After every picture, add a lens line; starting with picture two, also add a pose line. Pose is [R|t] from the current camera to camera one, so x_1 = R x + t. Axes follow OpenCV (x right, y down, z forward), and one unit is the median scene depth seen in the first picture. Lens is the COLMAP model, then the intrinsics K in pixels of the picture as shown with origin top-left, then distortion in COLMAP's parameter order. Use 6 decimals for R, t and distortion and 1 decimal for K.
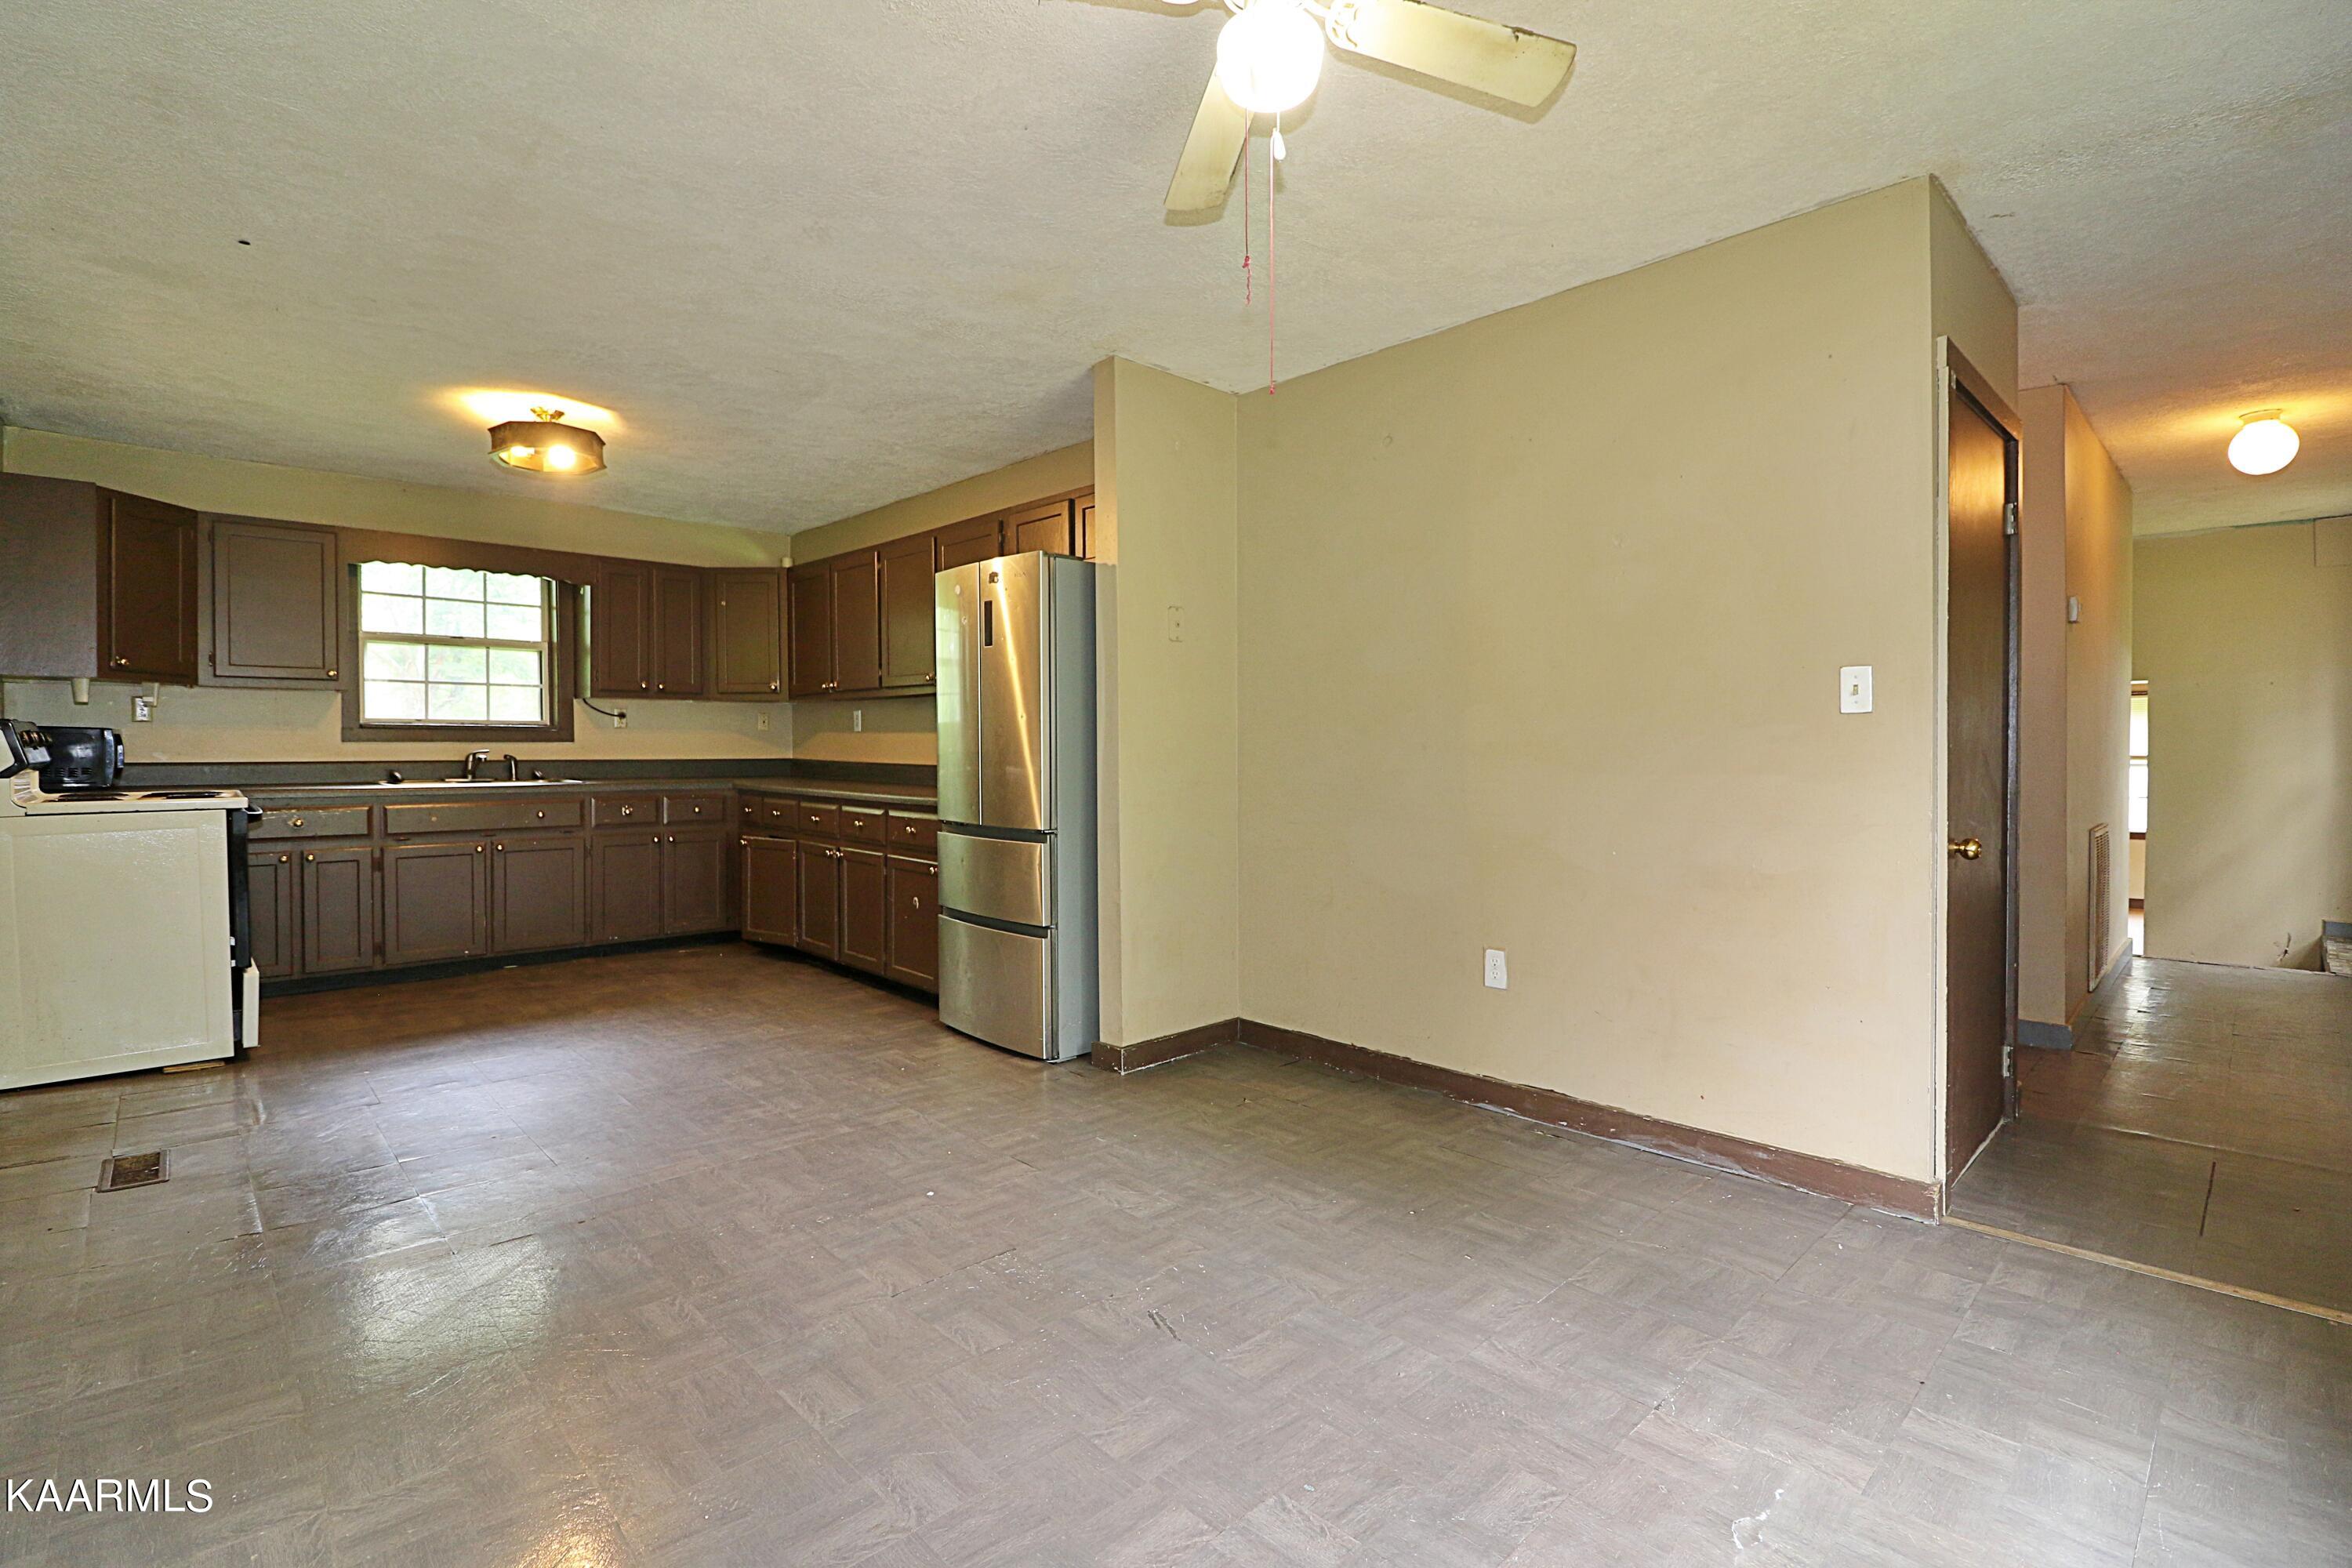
lens RADIAL K [[1073.4, 0, 1171.2], [0, 1073.4, 768.7], [0, 0, 1]] dist [0.000133, -0.014598]
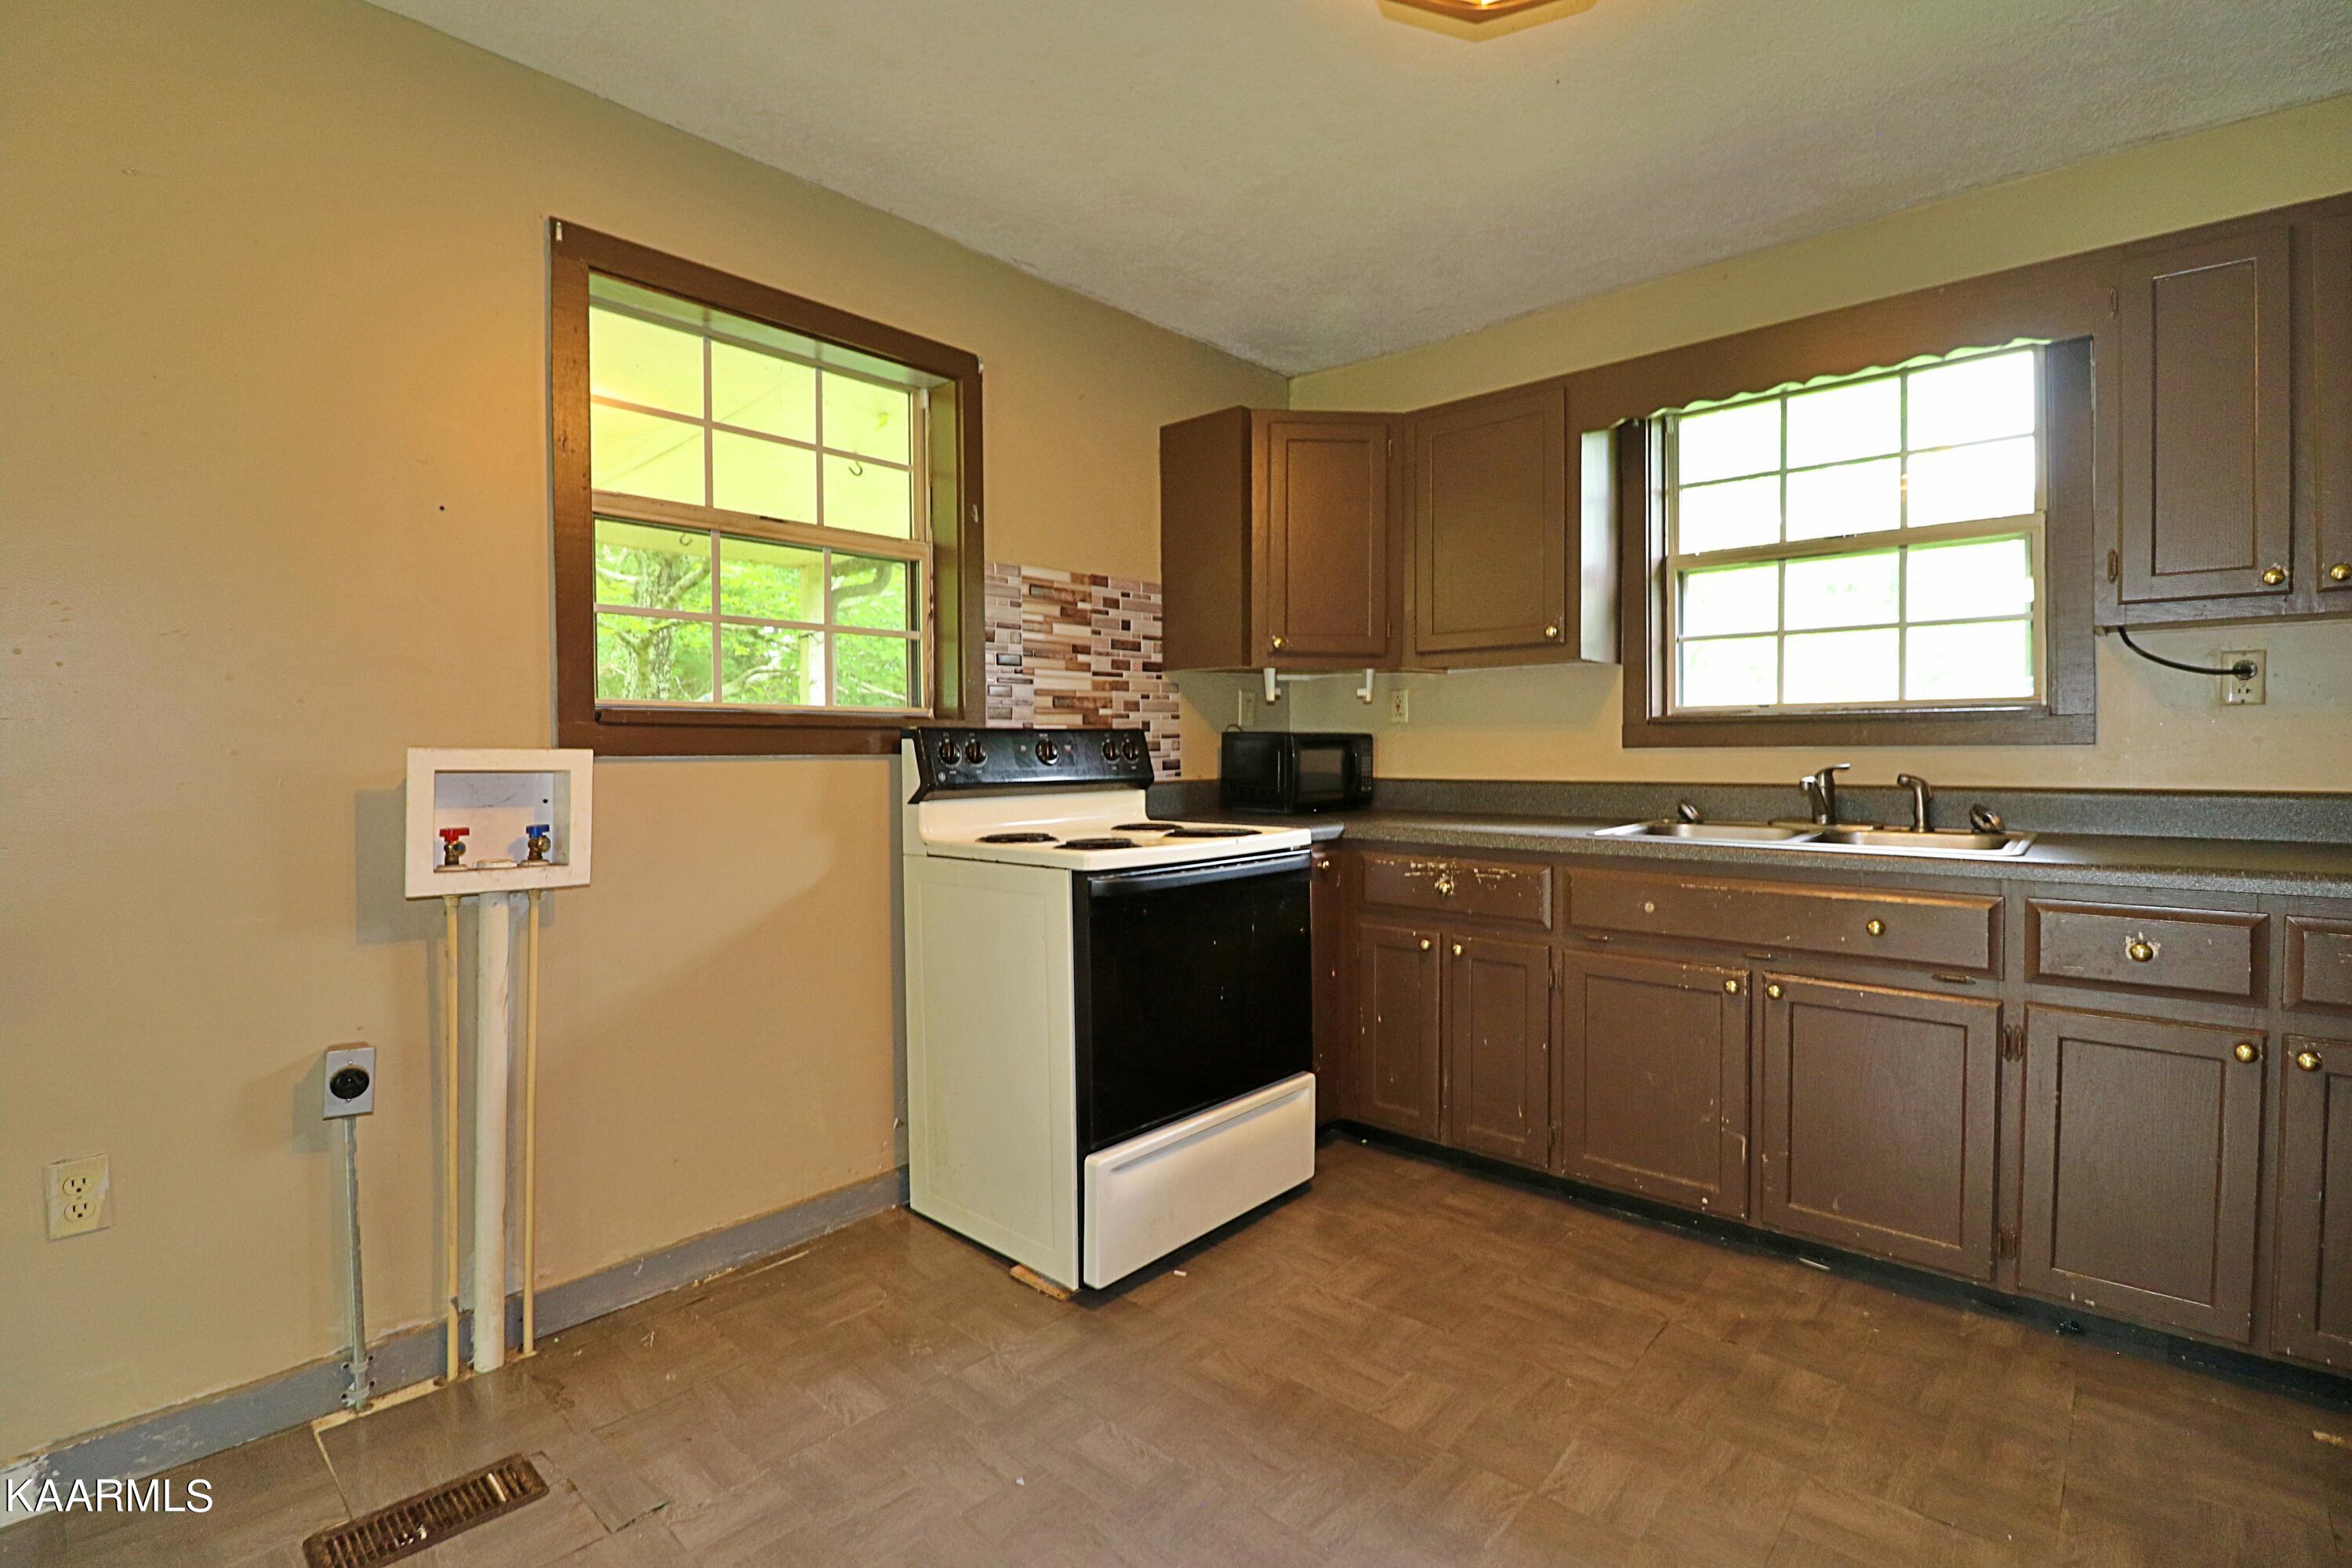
lens RADIAL K [[1073.4, 0, 1171.2], [0, 1073.4, 768.7], [0, 0, 1]] dist [0.000133, -0.014598]
pose [[0.068937, 0.016000, -0.997493, -0.276470], [-0.012788, 0.999803, 0.015153, -0.026554], [0.997539, 0.011712, 0.069128, 0.955335]]
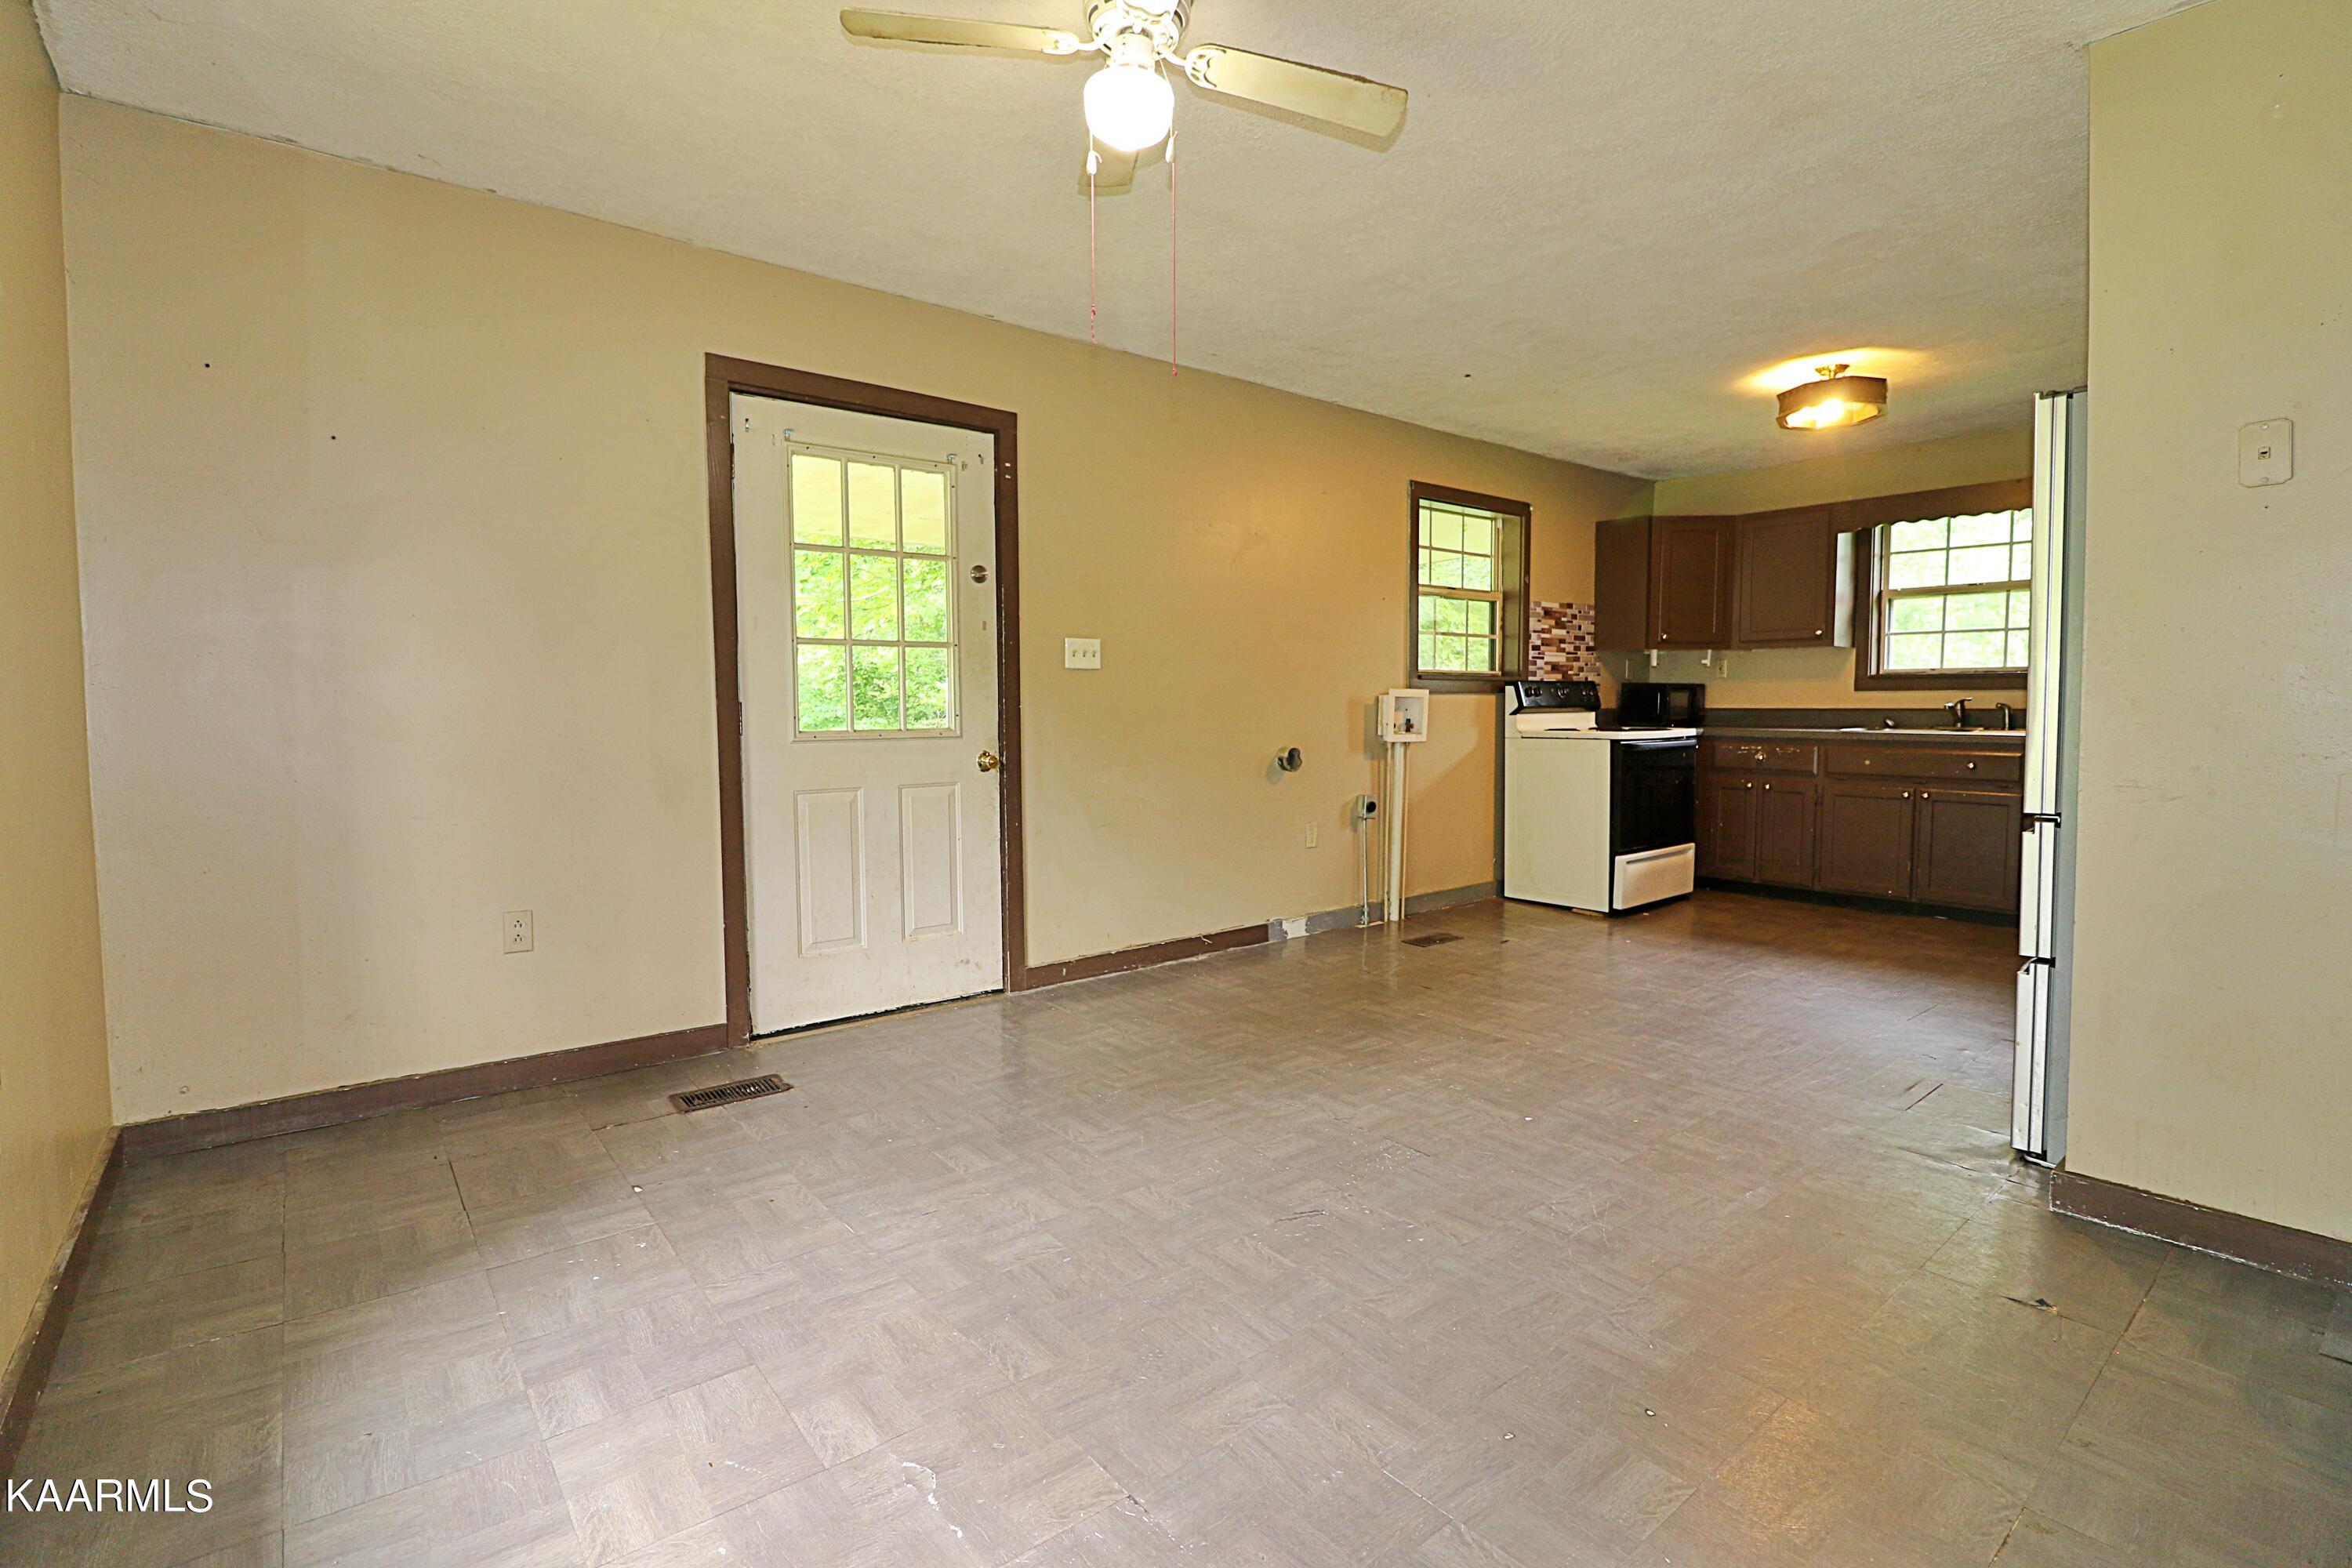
lens RADIAL K [[1073.4, 0, 1171.2], [0, 1073.4, 768.7], [0, 0, 1]] dist [0.000133, -0.014598]
pose [[-0.083784, 0.060682, -0.994635, 0.565443], [-0.014719, 0.997960, 0.062125, -0.003967], [0.996375, 0.019845, -0.082720, 0.499480]]
